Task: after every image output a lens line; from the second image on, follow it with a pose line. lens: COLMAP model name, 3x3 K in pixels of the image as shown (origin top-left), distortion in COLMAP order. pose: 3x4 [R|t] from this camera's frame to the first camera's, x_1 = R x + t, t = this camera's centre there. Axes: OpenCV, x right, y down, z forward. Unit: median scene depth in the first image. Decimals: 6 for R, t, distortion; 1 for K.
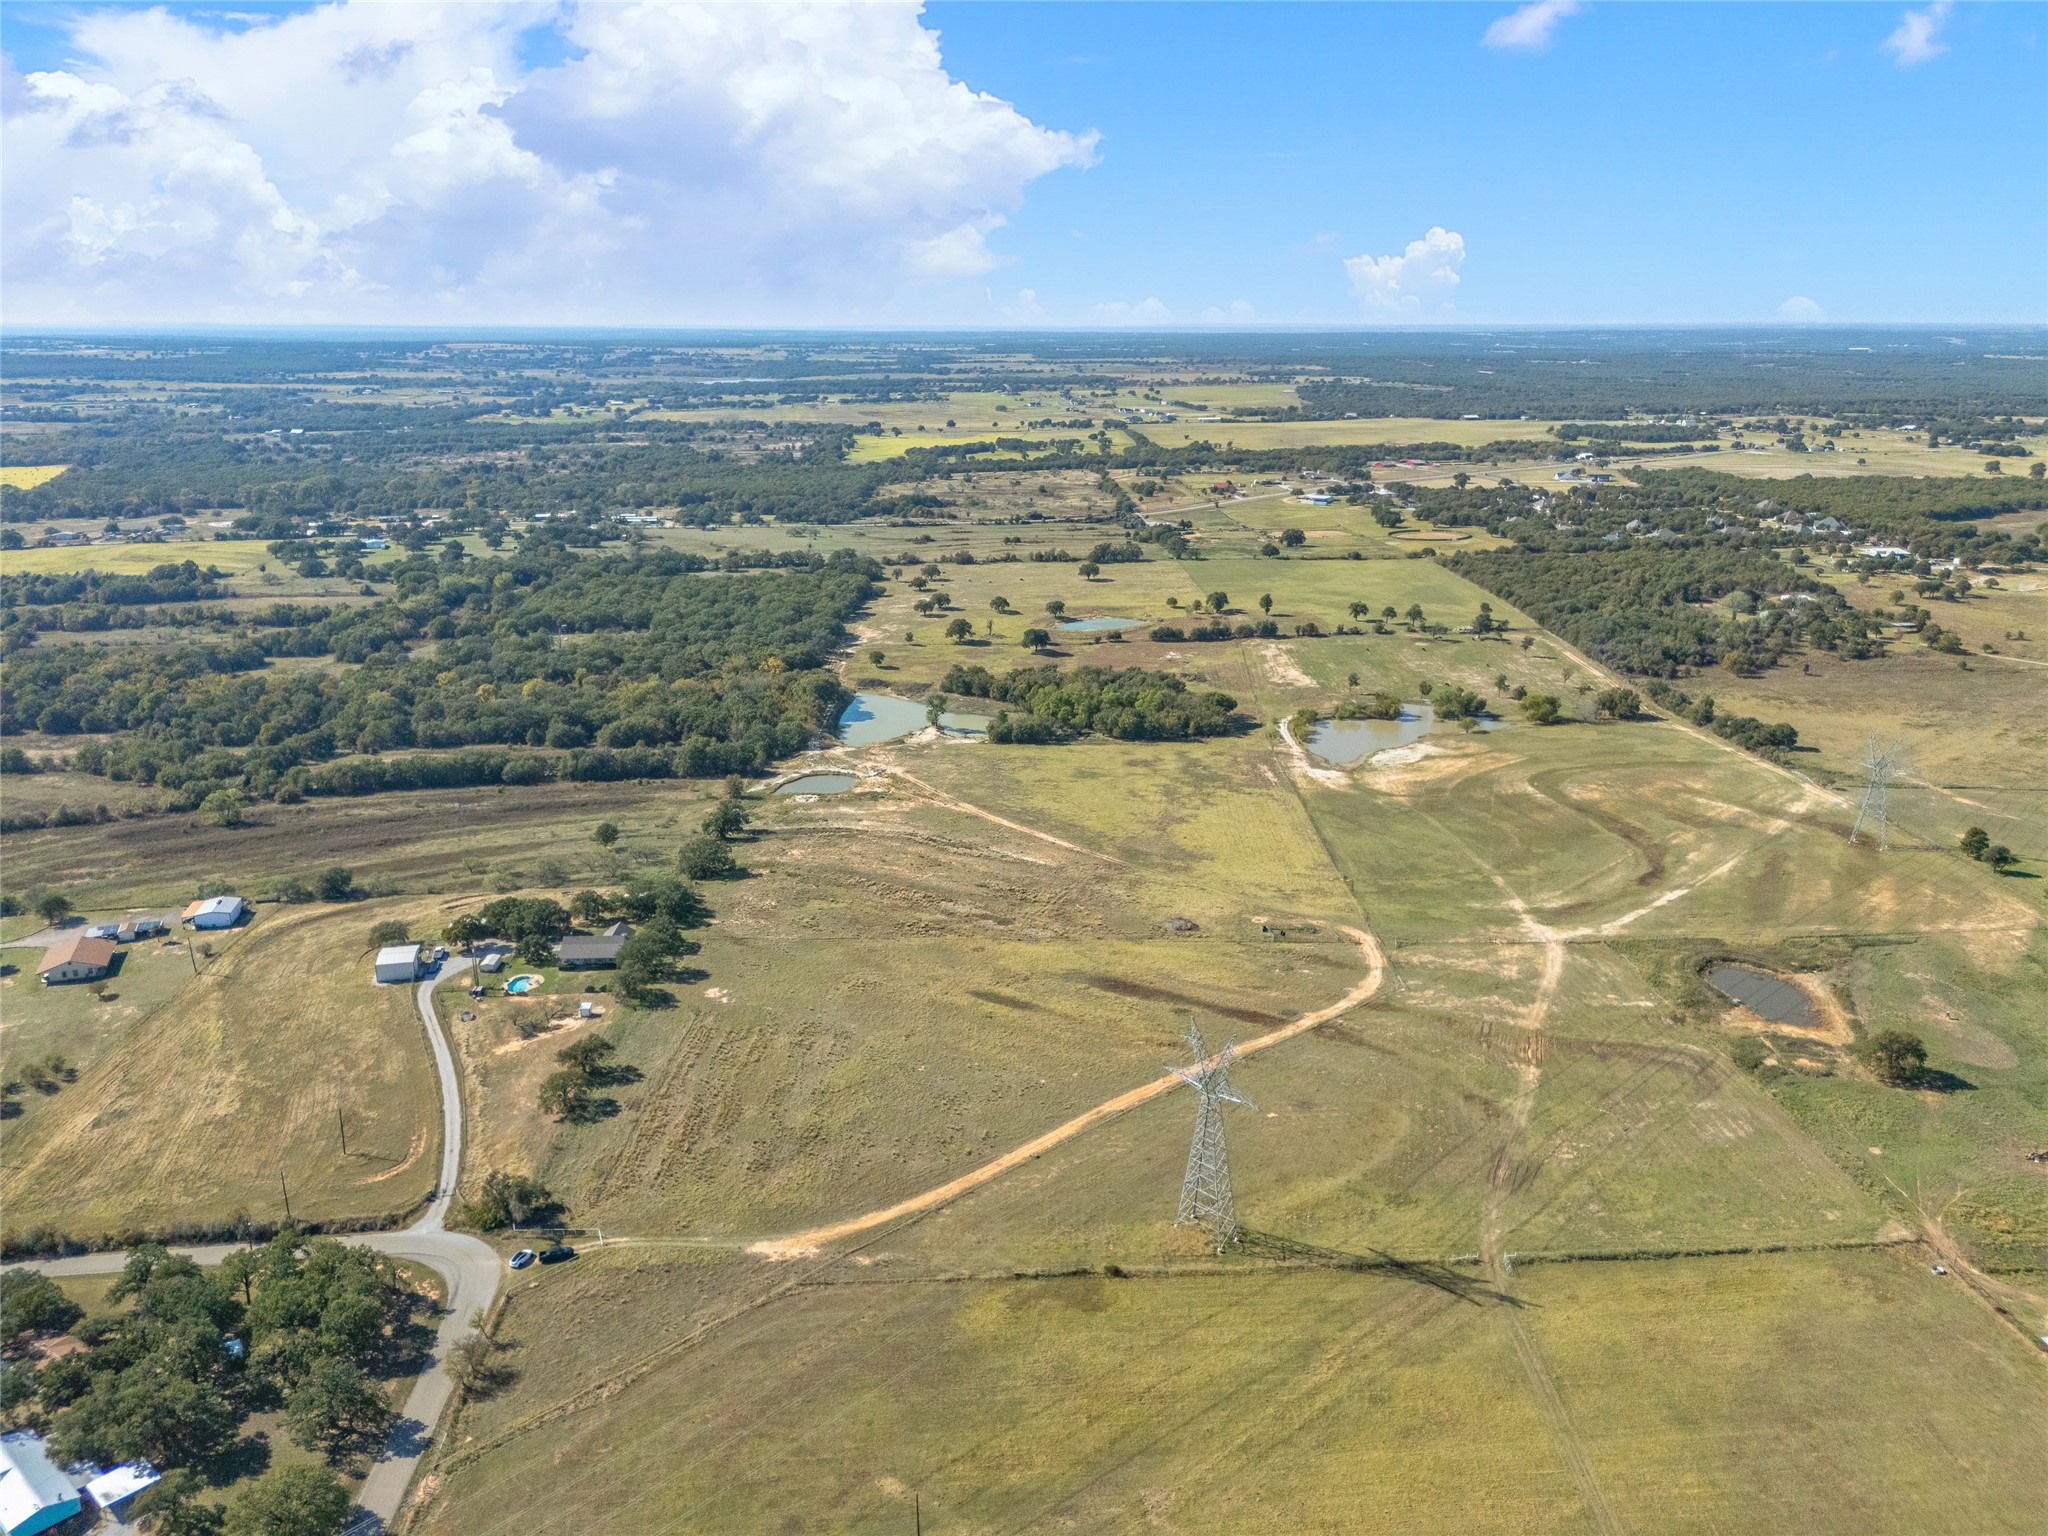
lens RADIAL K [[1539.3, 0, 1024.0], [0, 1539.3, 768.0], [0, 0, 1]] dist [0.171272, -0.271954]
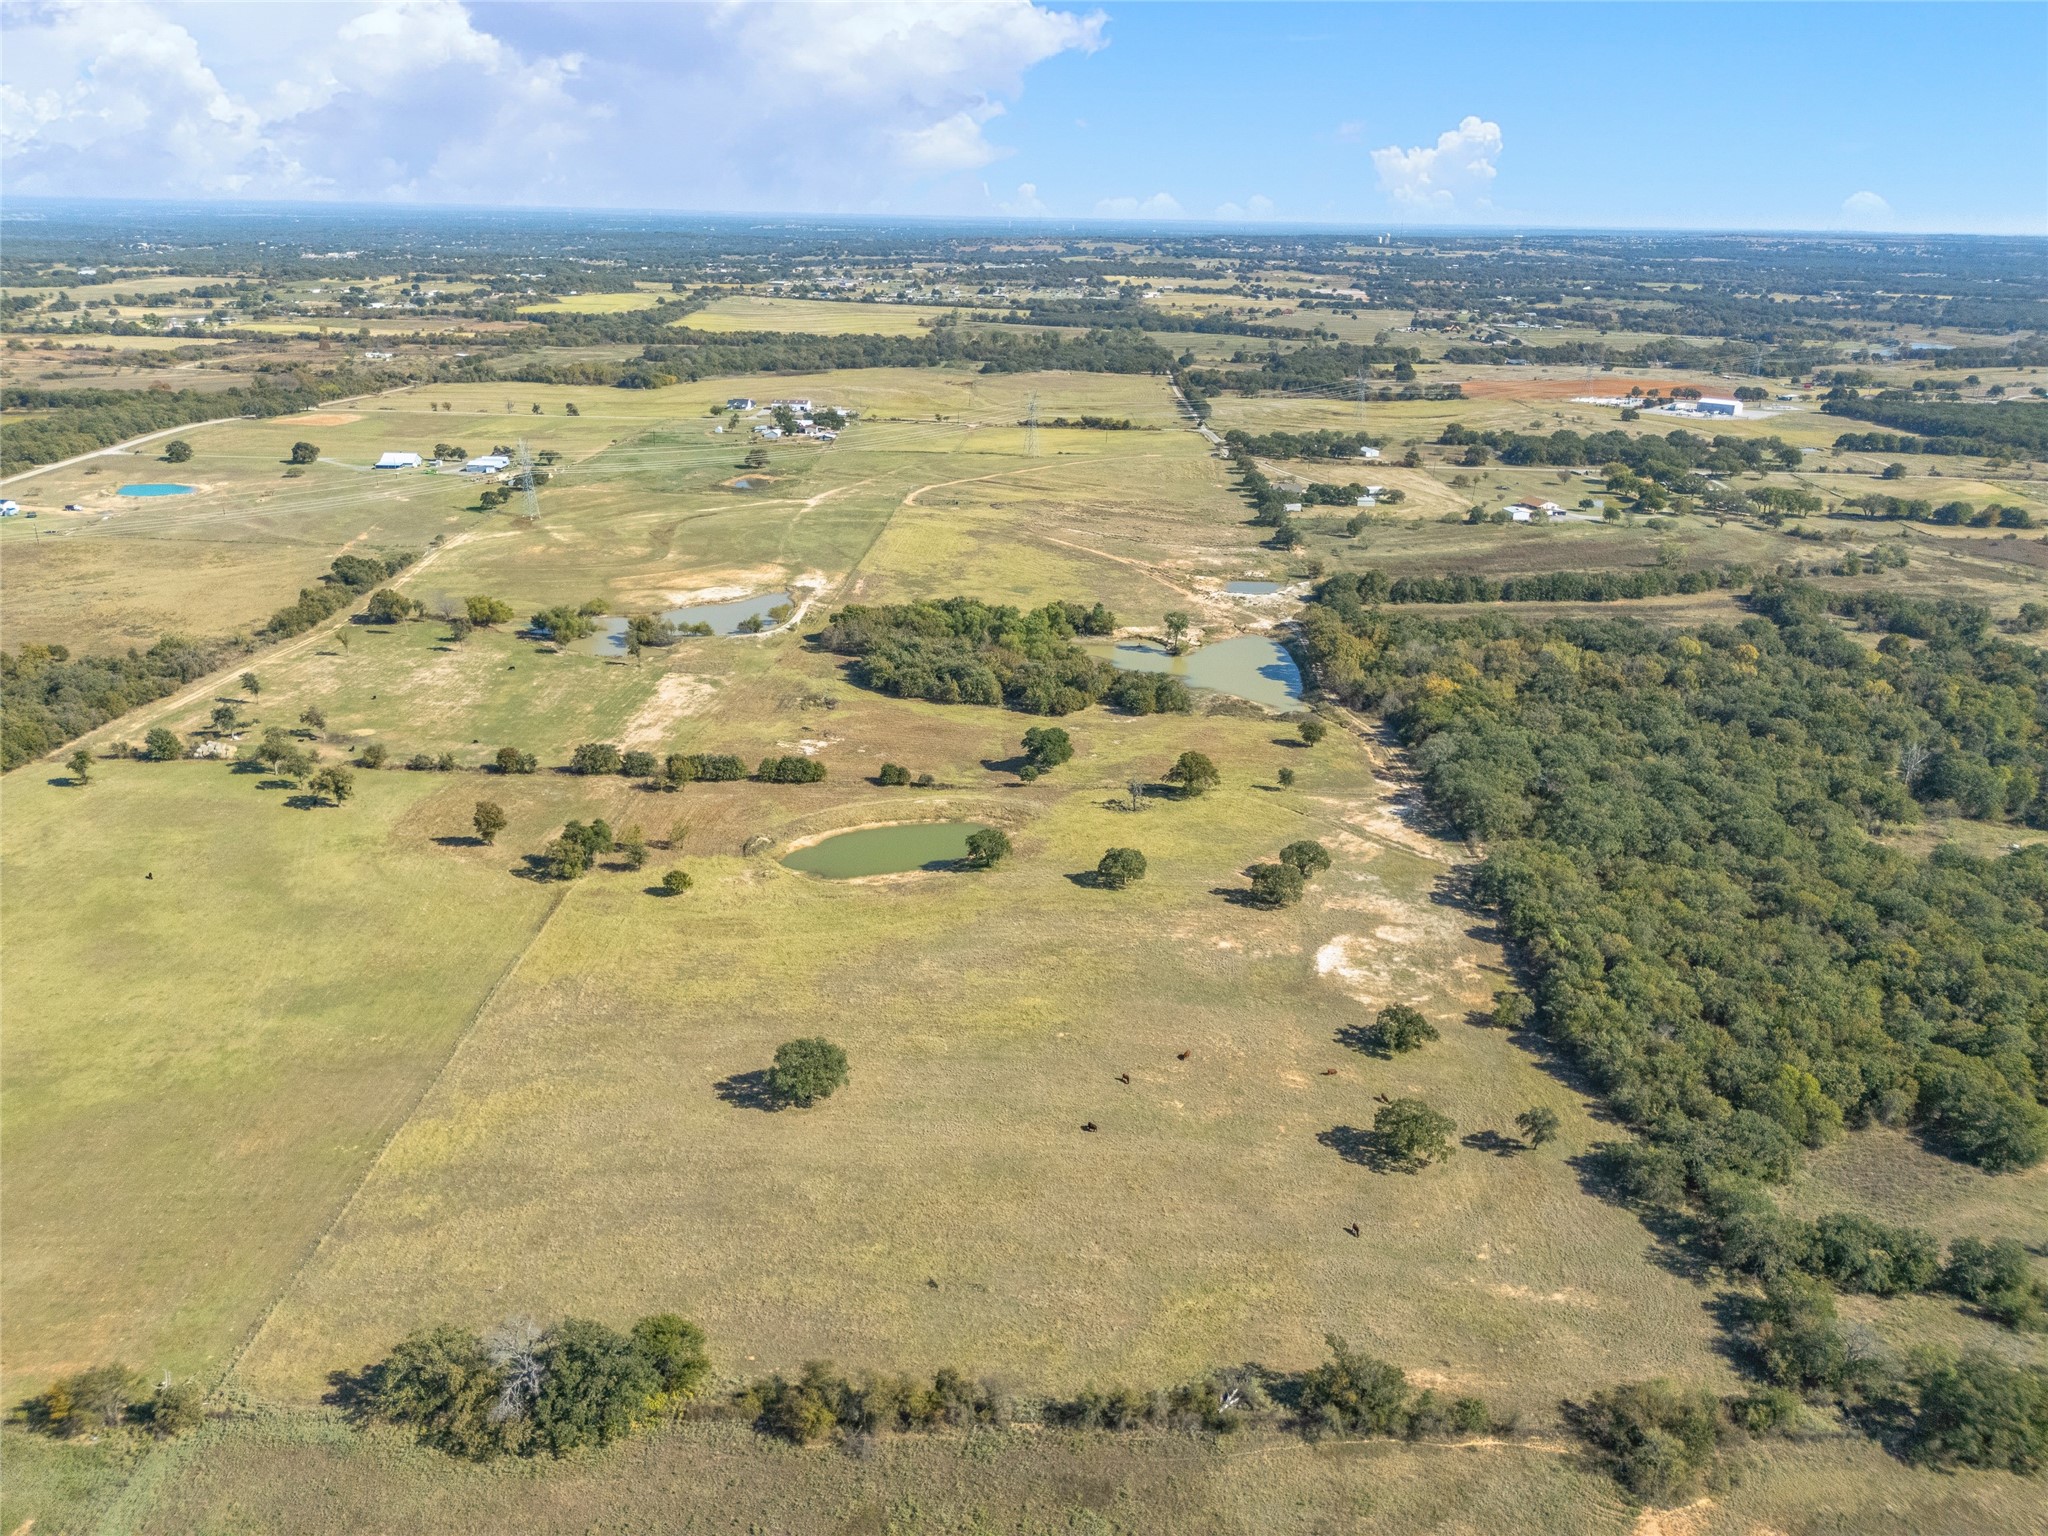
lens RADIAL K [[1483.8, 0, 1033.1], [0, 1483.8, 815.9], [0, 0, 1]] dist [0.073028, -0.079990]
pose [[-0.998984, -0.032189, 0.031547, -0.005043], [-0.005678, 0.784261, 0.620405, -0.401869], [-0.044711, 0.619596, -0.783647, 1.460782]]
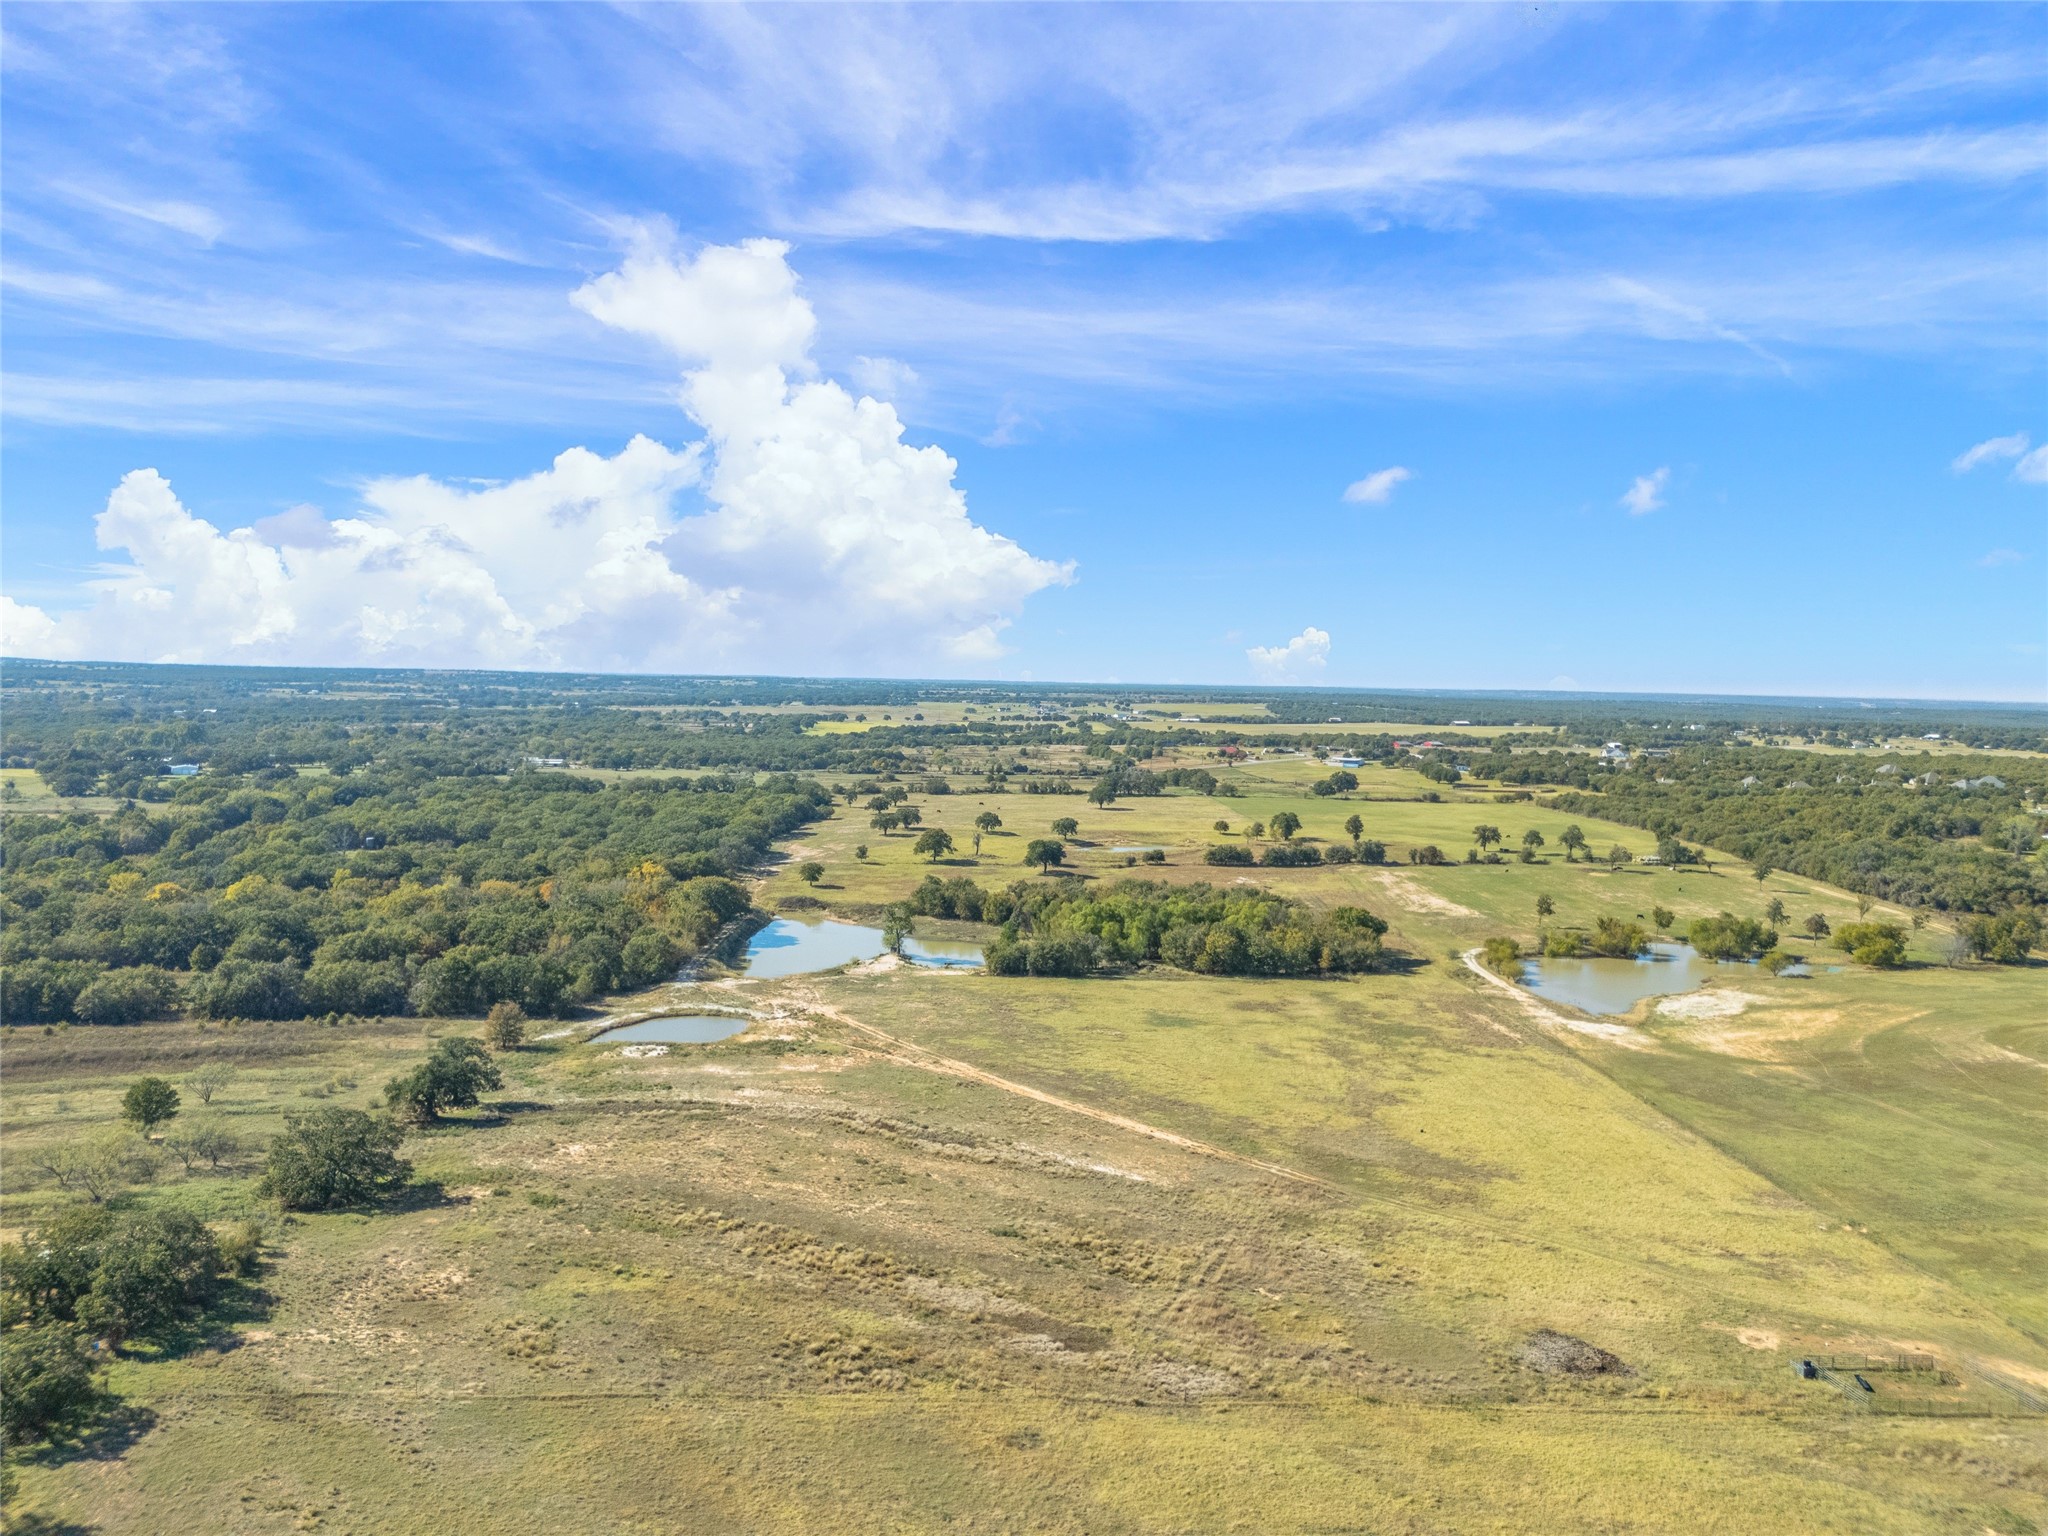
lens RADIAL K [[1499.6, 0, 1028.4], [0, 1499.6, 731.1], [0, 0, 1]] dist [0.095146, -0.104744]
pose [[0.999366, 0.019760, 0.029624, -0.021180], [-0.011998, 0.970122, -0.242321, 0.026213], [-0.033527, 0.241812, 0.969744, 0.340639]]
